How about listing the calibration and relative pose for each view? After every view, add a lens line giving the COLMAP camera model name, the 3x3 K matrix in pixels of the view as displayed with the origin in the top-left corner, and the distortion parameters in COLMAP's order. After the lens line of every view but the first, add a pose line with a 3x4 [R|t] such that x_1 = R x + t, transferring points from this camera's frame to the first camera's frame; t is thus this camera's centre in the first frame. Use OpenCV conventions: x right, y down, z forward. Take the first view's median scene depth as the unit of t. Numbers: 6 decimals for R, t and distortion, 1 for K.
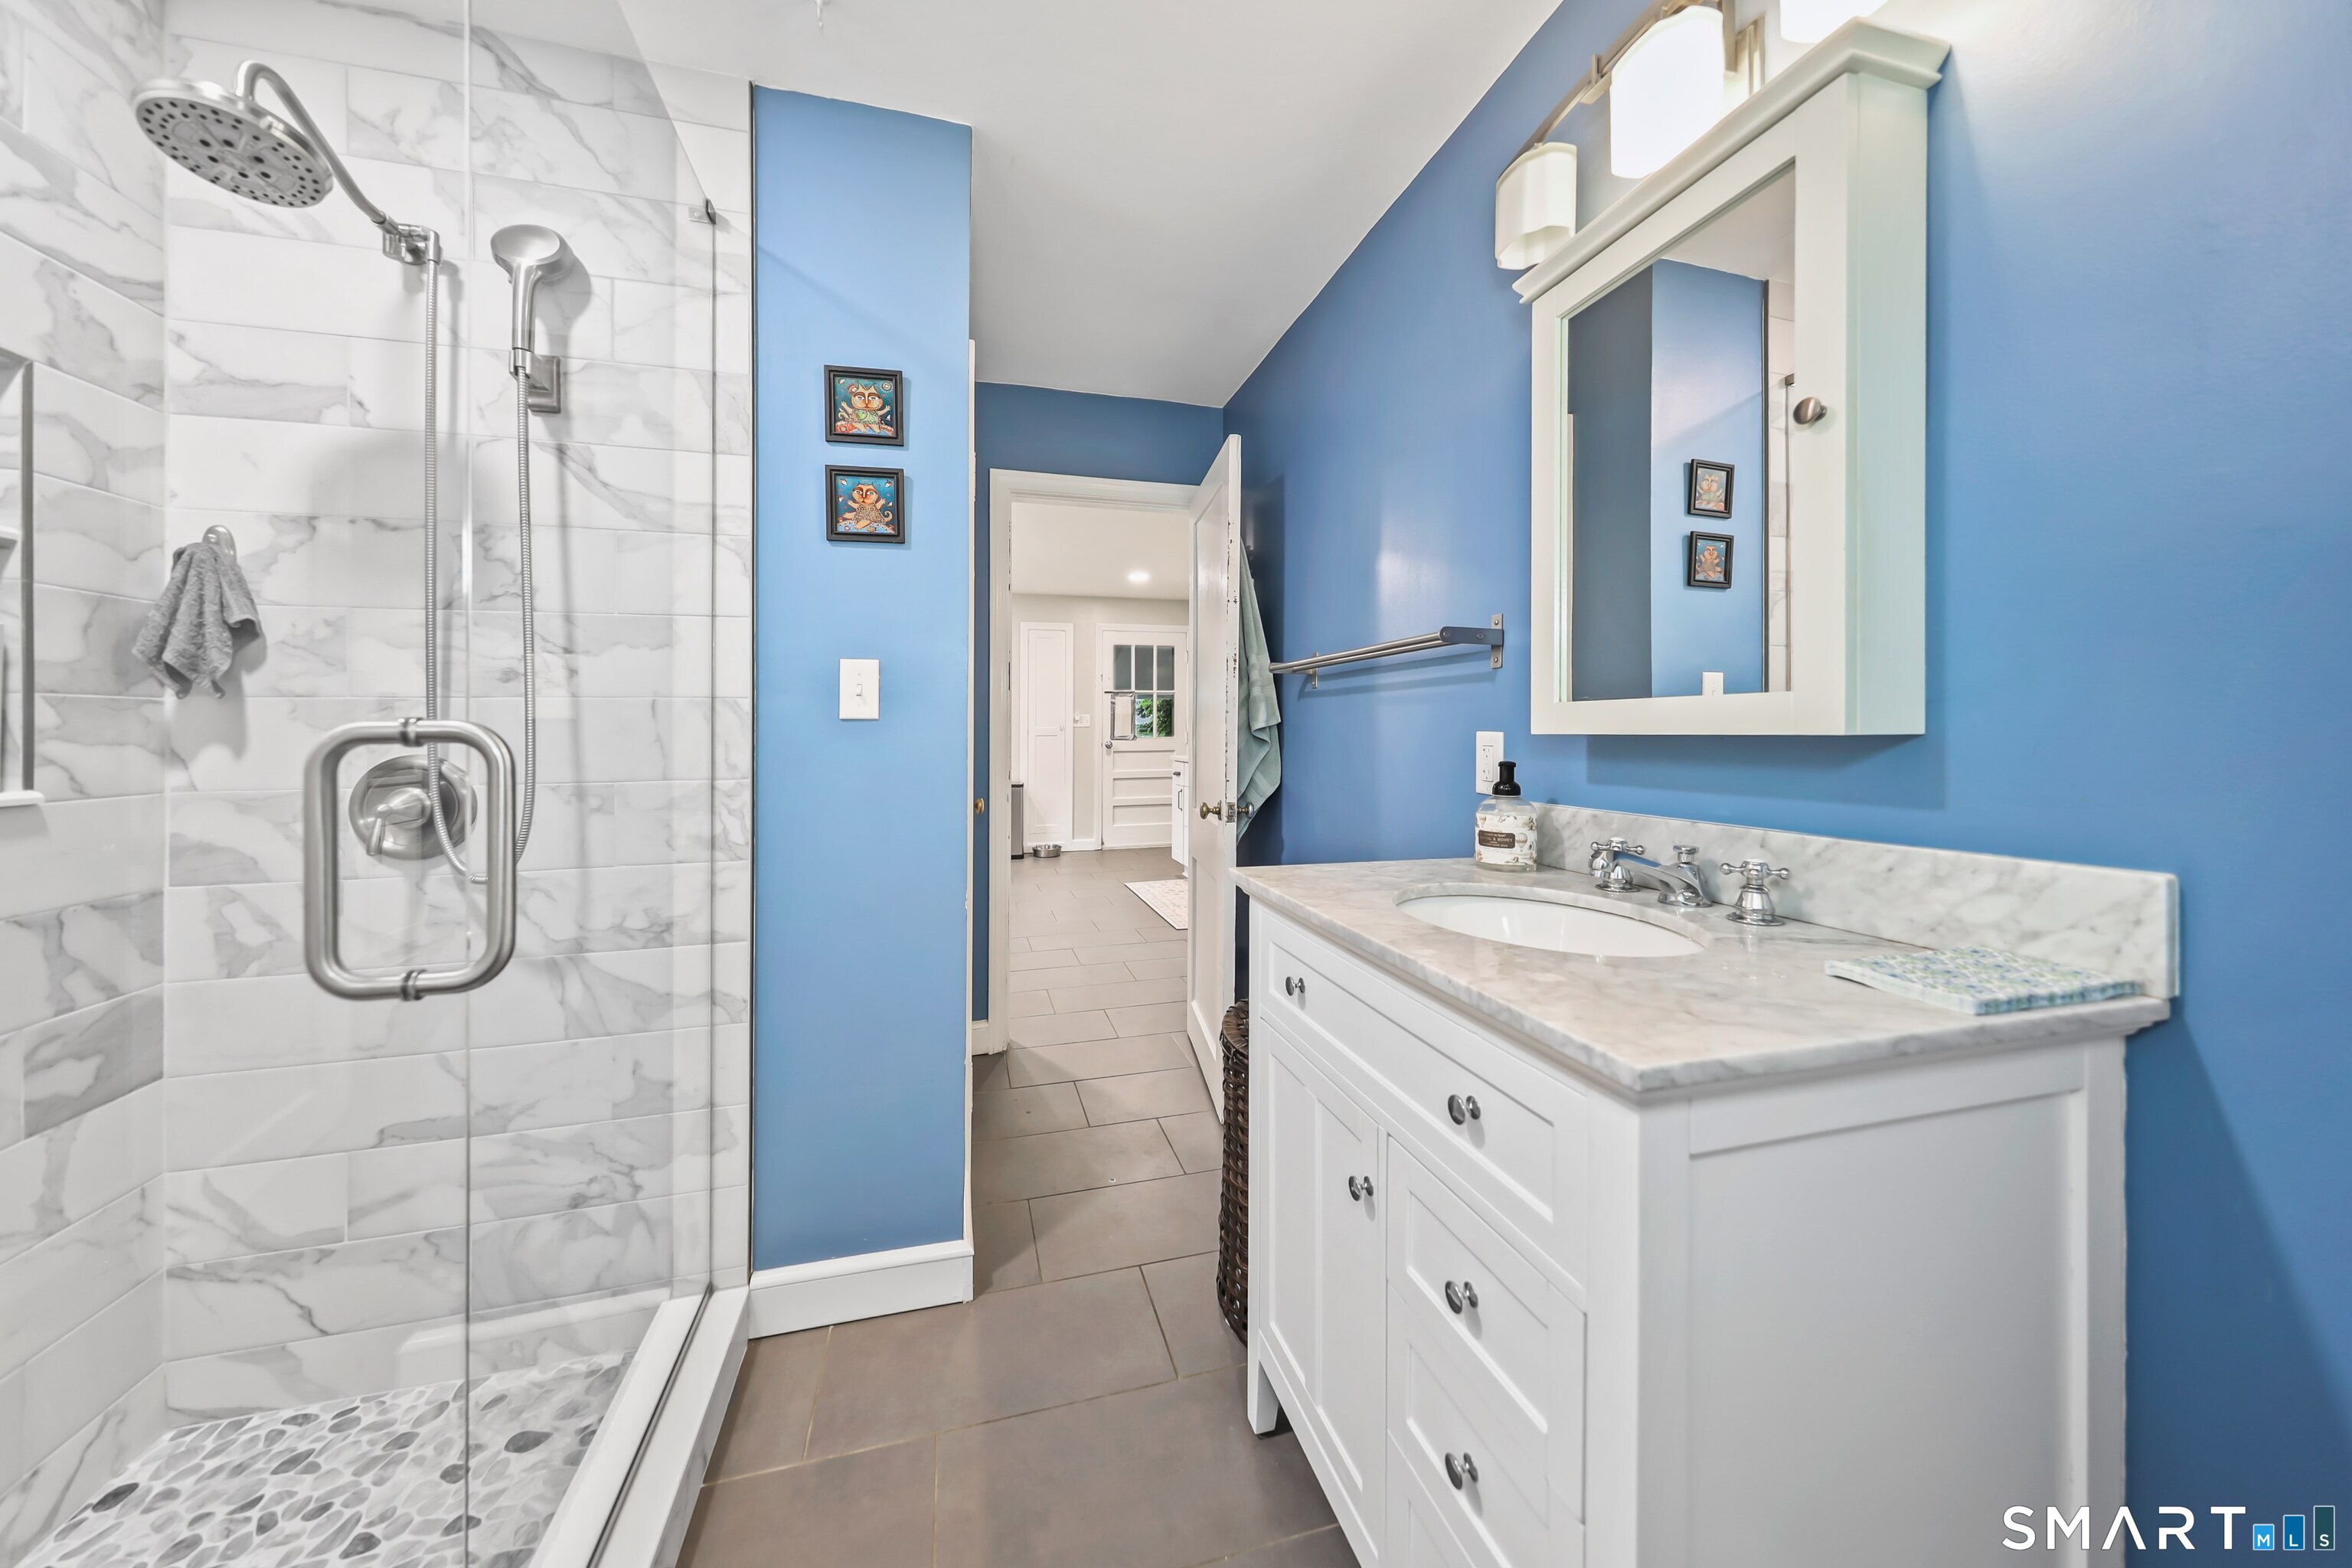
lens RADIAL K [[815.9, 0, 1169.9], [0, 815.9, 726.8], [0, 0, 1]] dist [-0.000126, -0.000015]
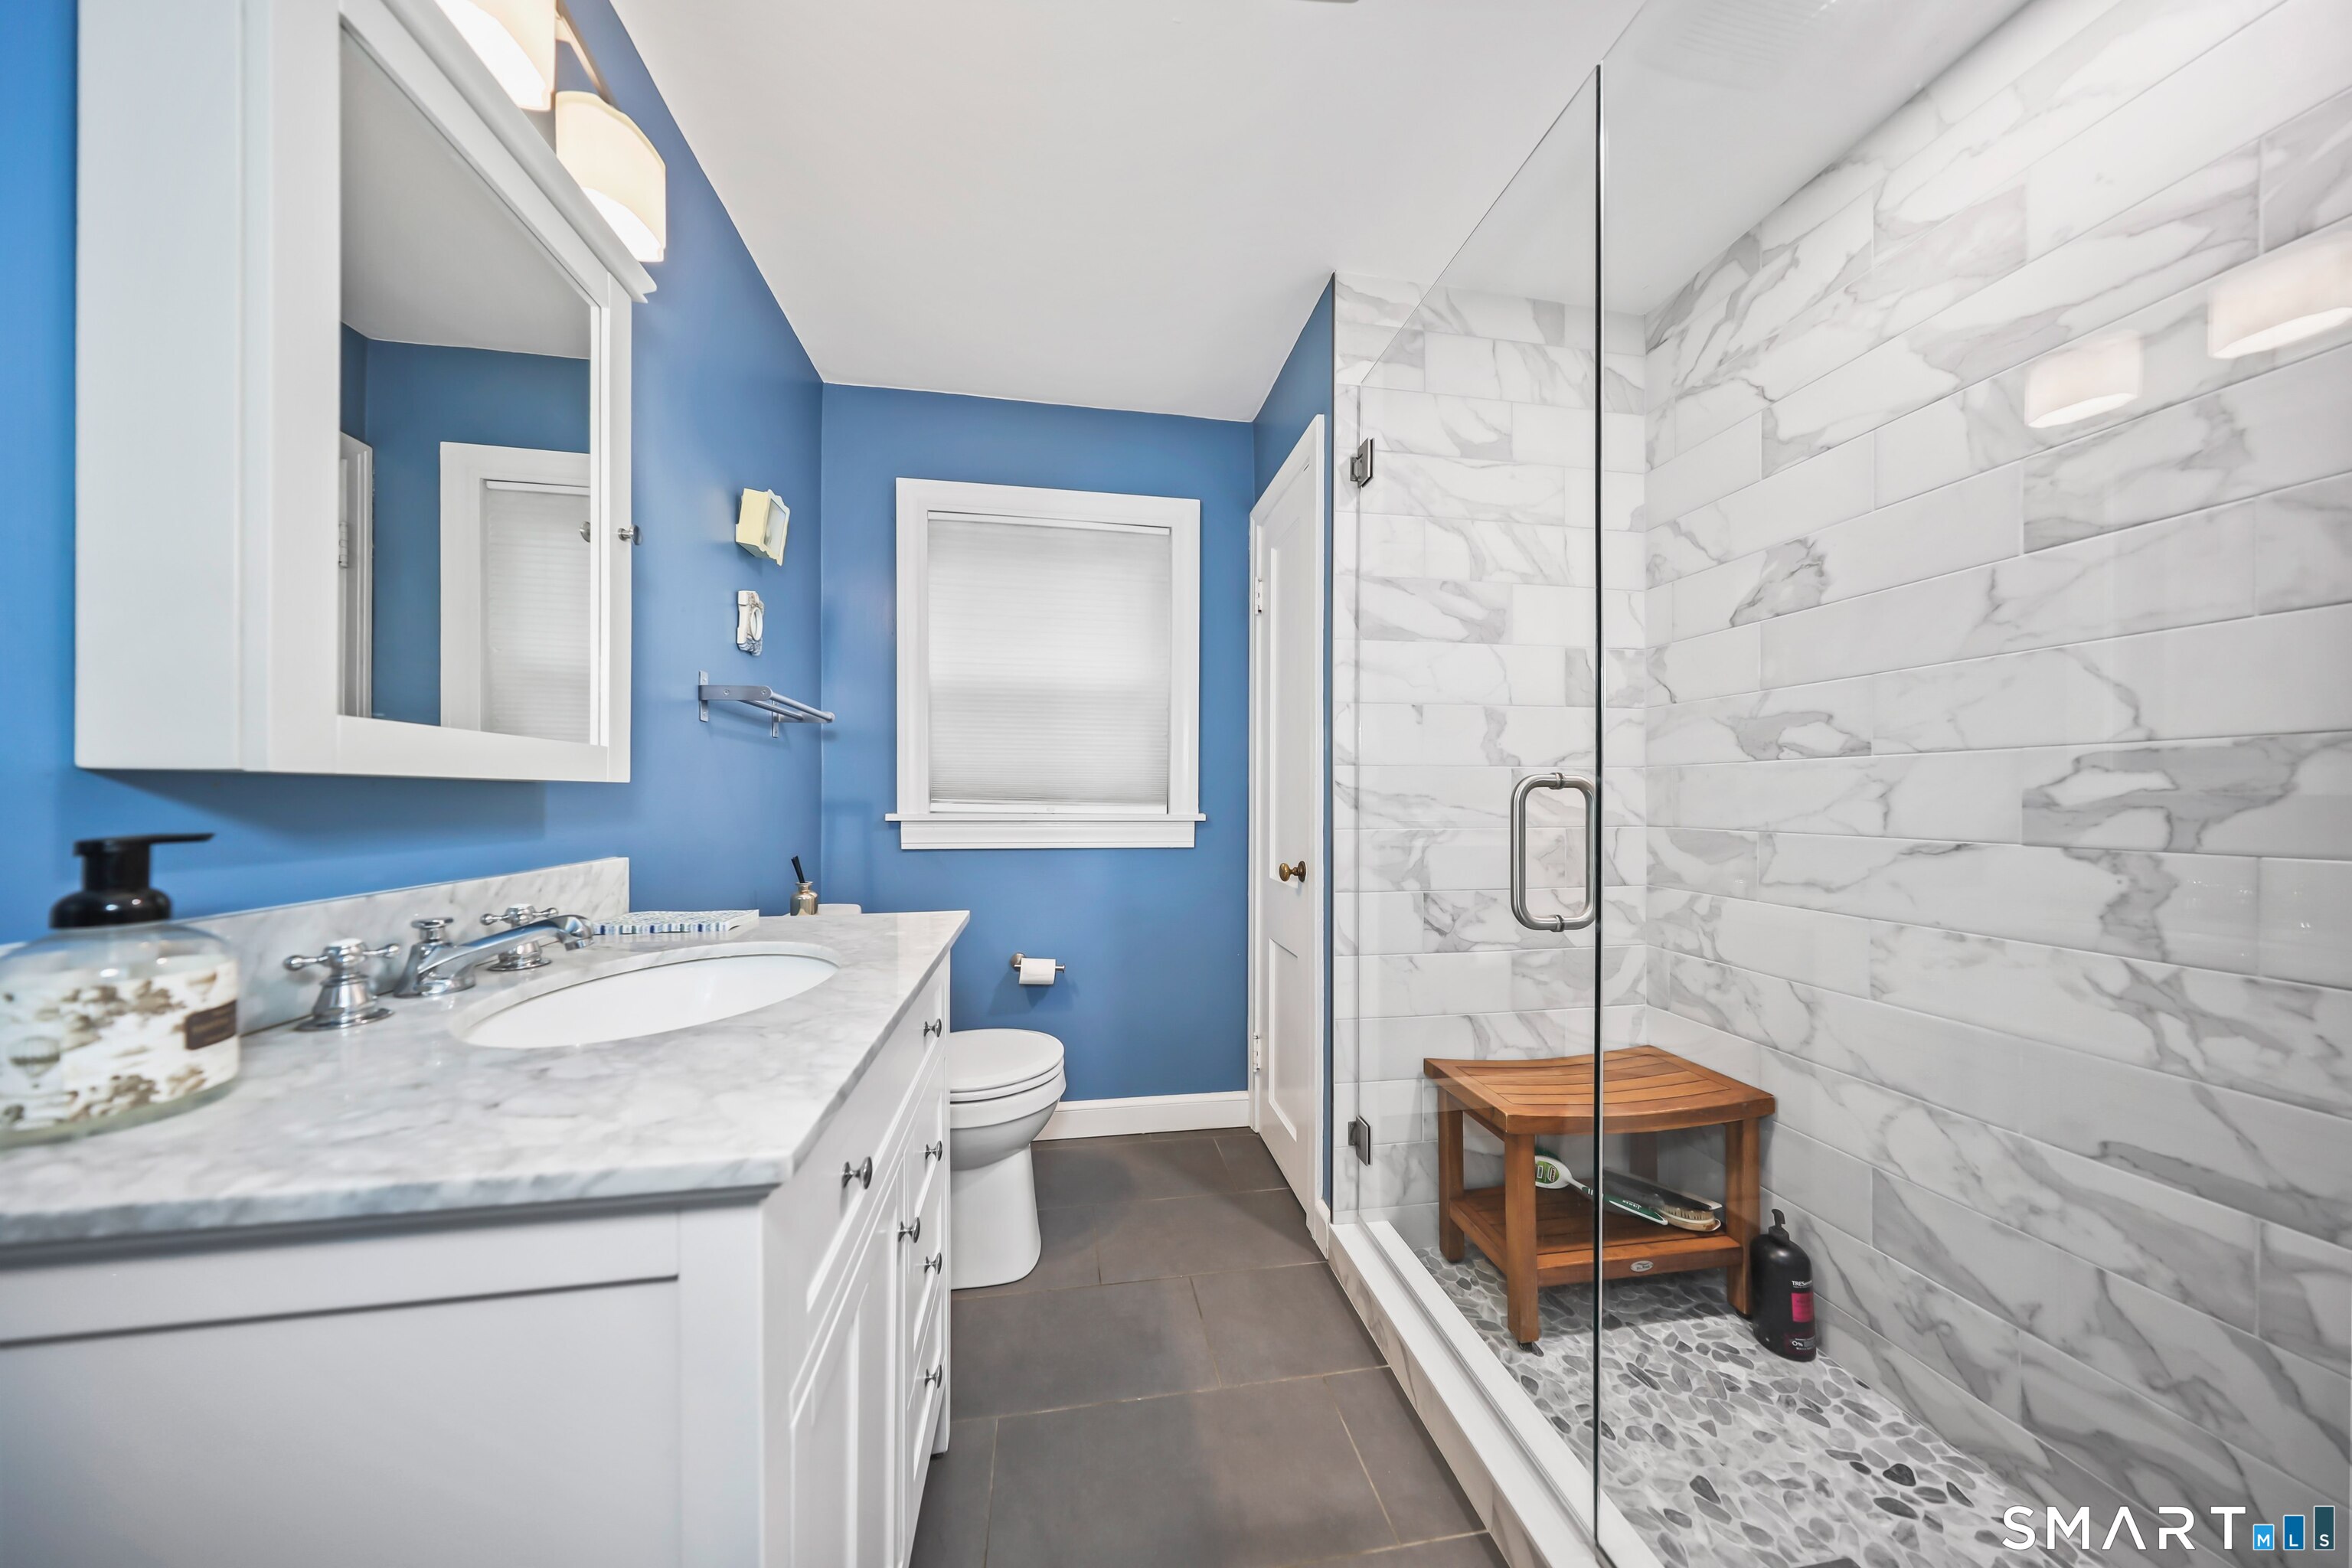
lens RADIAL K [[716.5, 0, 1179.2], [0, 716.5, 799.7], [0, 0, 1]] dist [0.000132, 0.000006]
pose [[-0.995312, -0.002679, 0.096675, -0.189228], [-0.002849, 0.999995, -0.001620, 0.037256], [-0.096670, -0.001888, -0.995315, 1.999222]]
